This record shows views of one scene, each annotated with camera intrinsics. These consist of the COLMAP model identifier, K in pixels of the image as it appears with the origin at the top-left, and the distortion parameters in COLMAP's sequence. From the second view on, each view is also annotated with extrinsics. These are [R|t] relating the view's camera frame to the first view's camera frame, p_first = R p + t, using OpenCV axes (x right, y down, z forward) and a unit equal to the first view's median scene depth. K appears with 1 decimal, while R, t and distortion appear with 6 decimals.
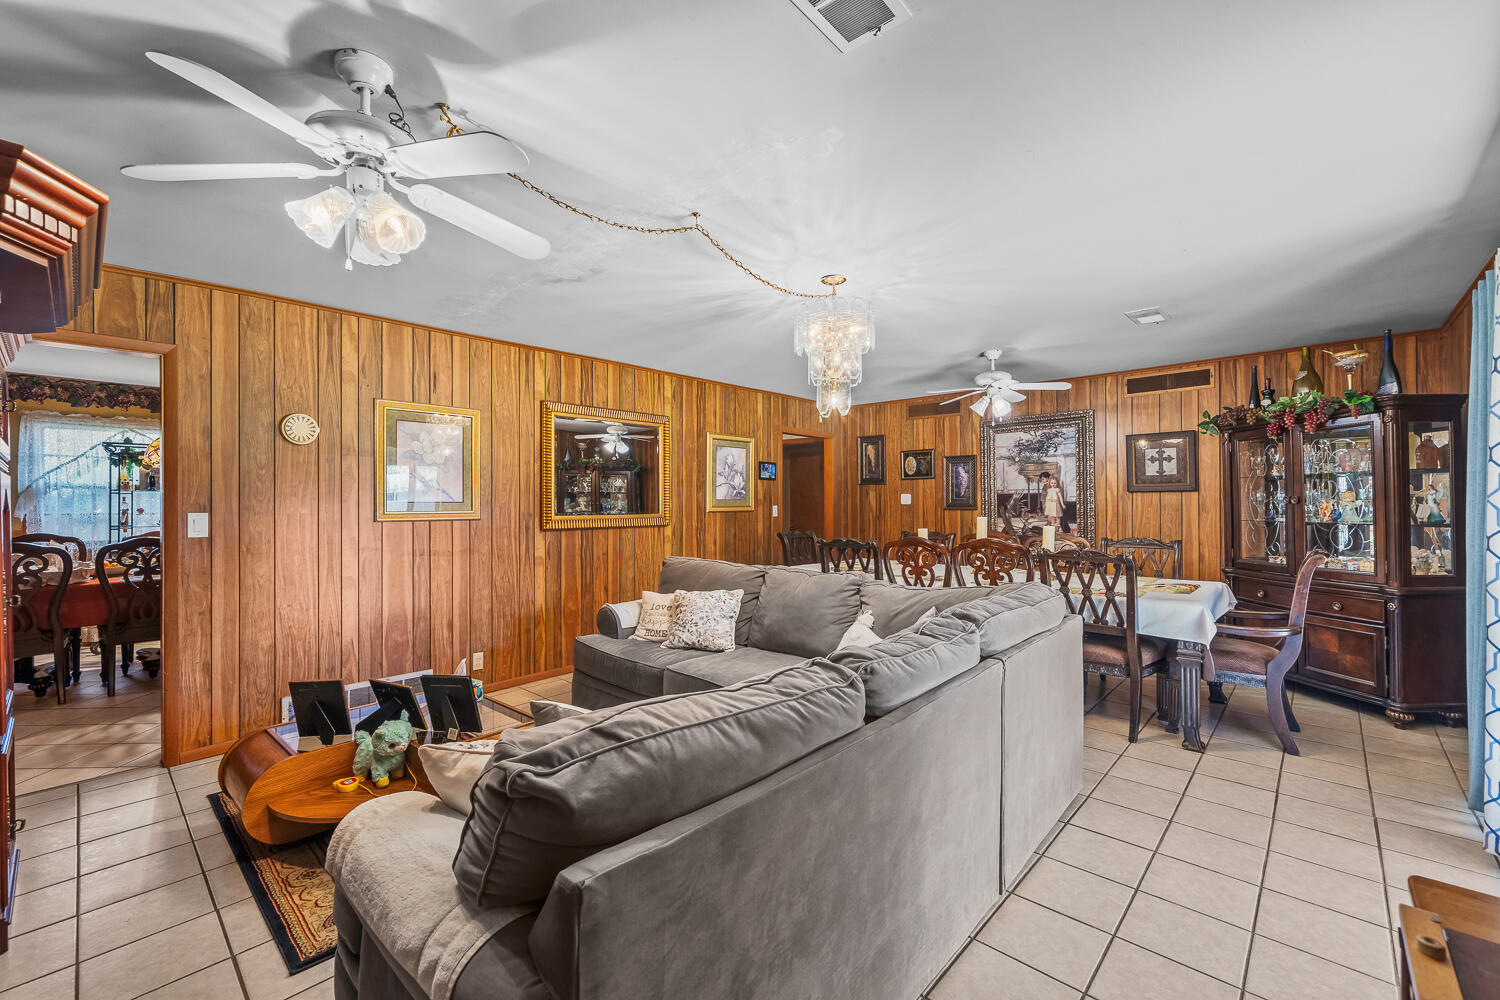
lens RADIAL K [[622.0, 0, 739.0], [0, 622.0, 503.9], [0, 0, 1]] dist [-0.006114, -0.000325]
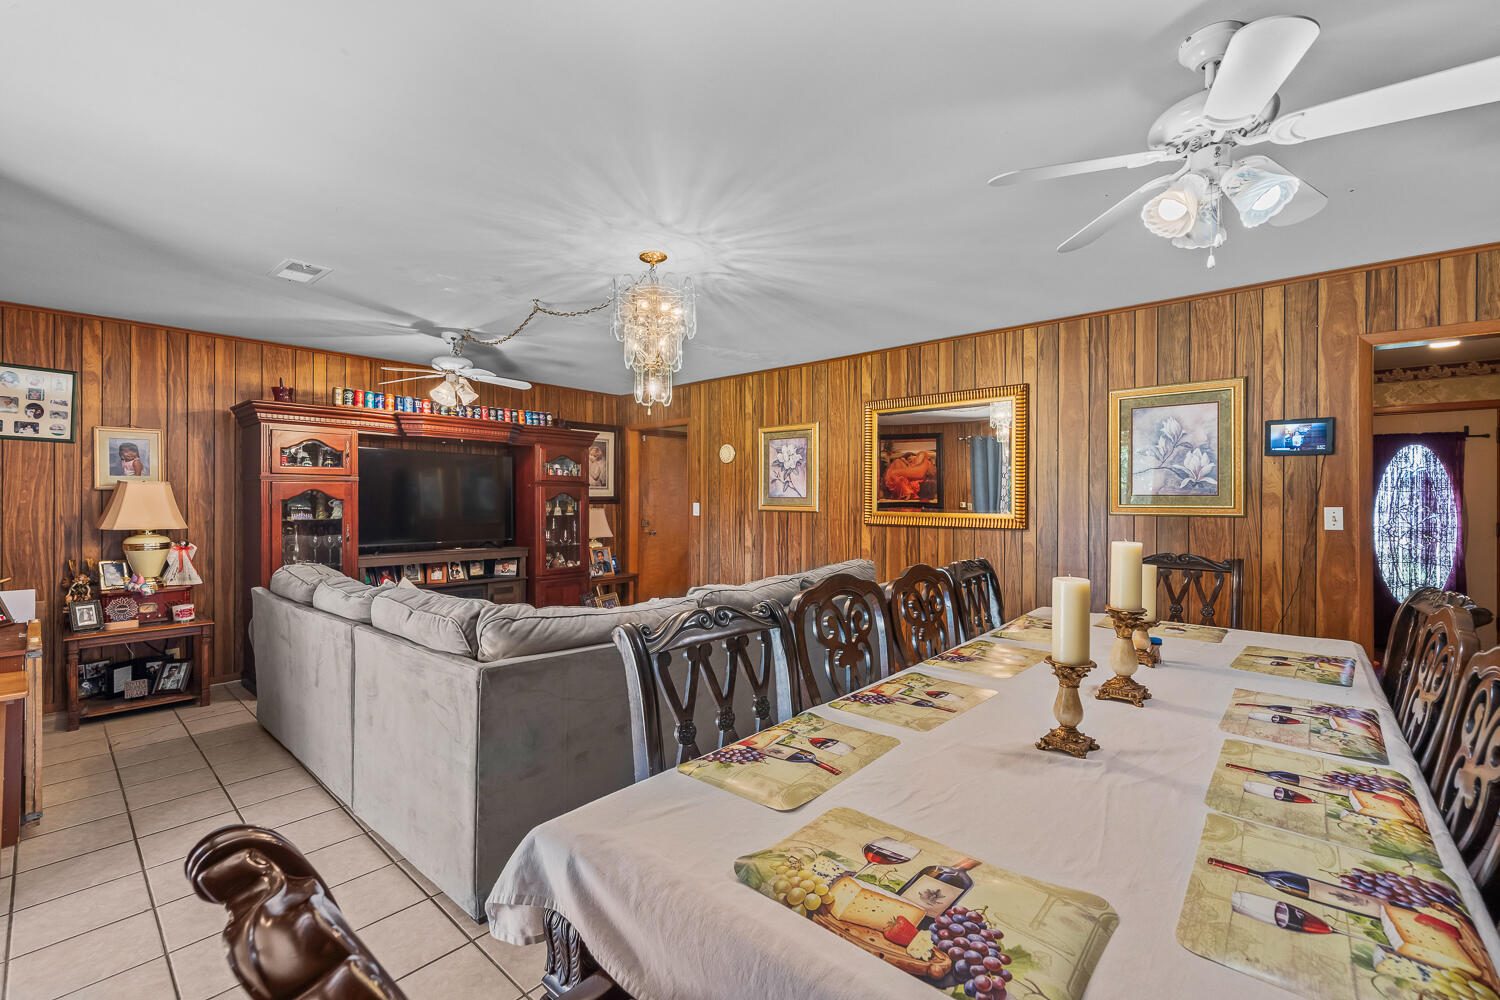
lens RADIAL K [[622.0, 0, 749.1], [0, 622.0, 493.7], [0, 0, 1]] dist [-0.006114, -0.000325]
pose [[0.032243, -0.001824, -0.999478, 0.589543], [-0.004689, 0.999987, -0.001976, -0.005720], [0.999469, 0.004750, 0.032234, 0.613053]]
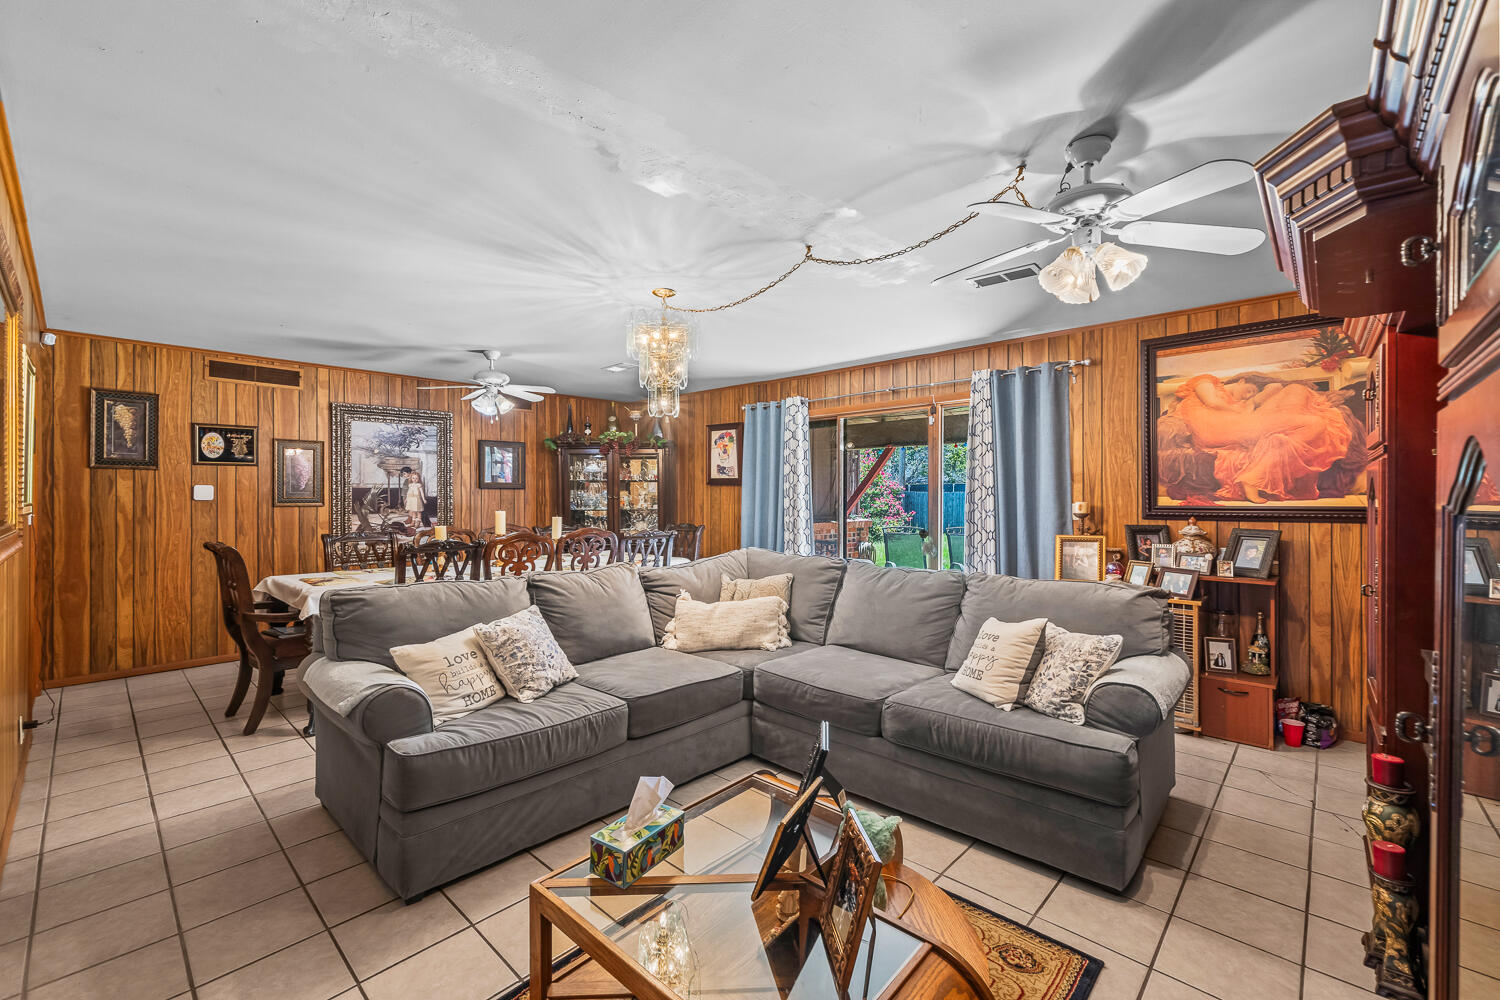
lens RADIAL K [[622.0, 0, 743.9], [0, 622.0, 497.1], [0, 0, 1]] dist [-0.006114, -0.000325]
pose [[-0.001665, 0.002481, 0.999996, -0.518246], [0.003346, 0.999991, -0.002475, 0.001267], [-0.999993, 0.003342, -0.001673, 0.474445]]
